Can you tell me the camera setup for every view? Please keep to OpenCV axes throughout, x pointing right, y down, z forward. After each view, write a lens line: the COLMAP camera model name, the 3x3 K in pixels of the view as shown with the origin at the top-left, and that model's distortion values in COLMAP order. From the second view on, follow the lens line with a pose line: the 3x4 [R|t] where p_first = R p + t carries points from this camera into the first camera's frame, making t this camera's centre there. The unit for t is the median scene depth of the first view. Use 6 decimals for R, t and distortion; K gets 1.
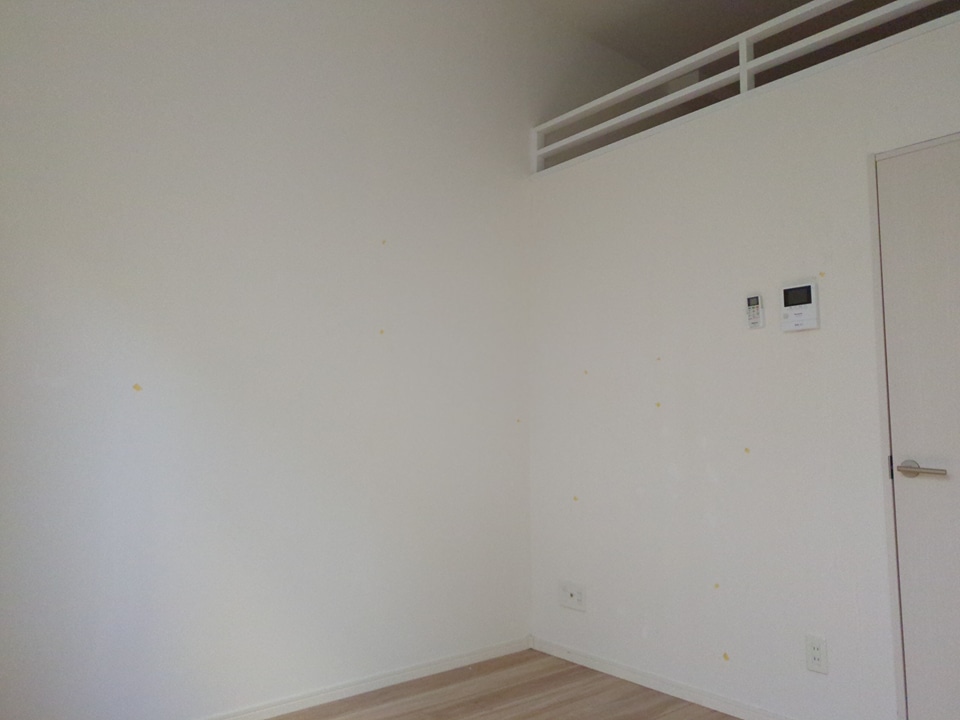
lens RADIAL K [[664.3, 0, 482.8], [0, 664.3, 376.0], [0, 0, 1]] dist [0.007217, 0.001324]
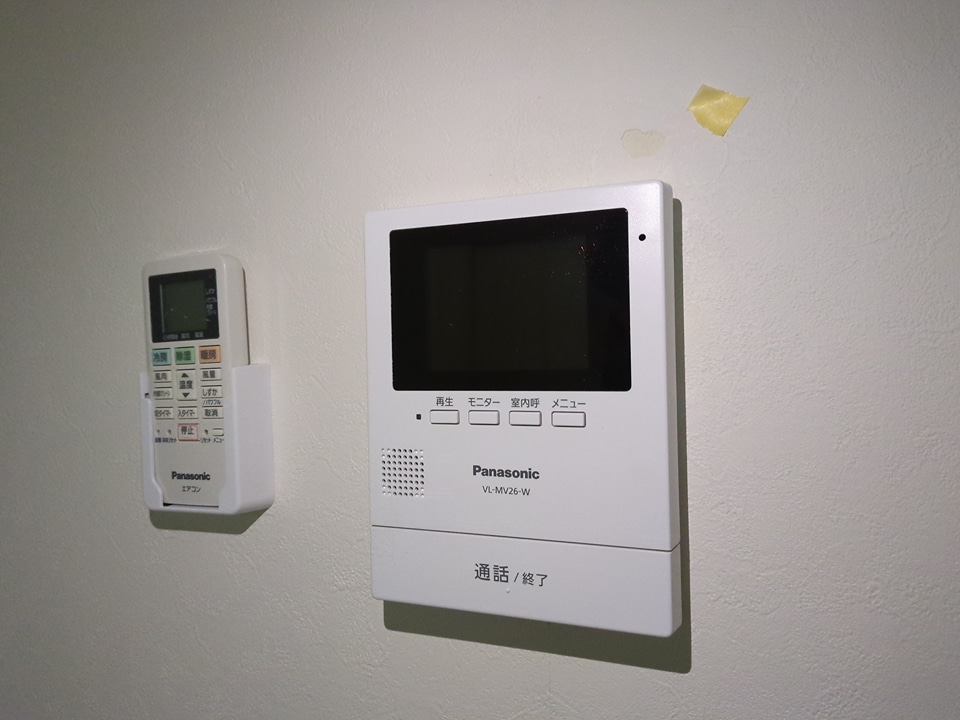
lens RADIAL K [[715.6, 0, 480.0], [0, 715.6, 360.0], [0, 0, 1]] dist [0.023893, -0.001662]
pose [[0.902683, -0.026418, 0.429494, 0.429397], [-0.011625, 0.996252, 0.085713, -0.122931], [-0.430148, -0.082365, 0.898993, 0.917084]]
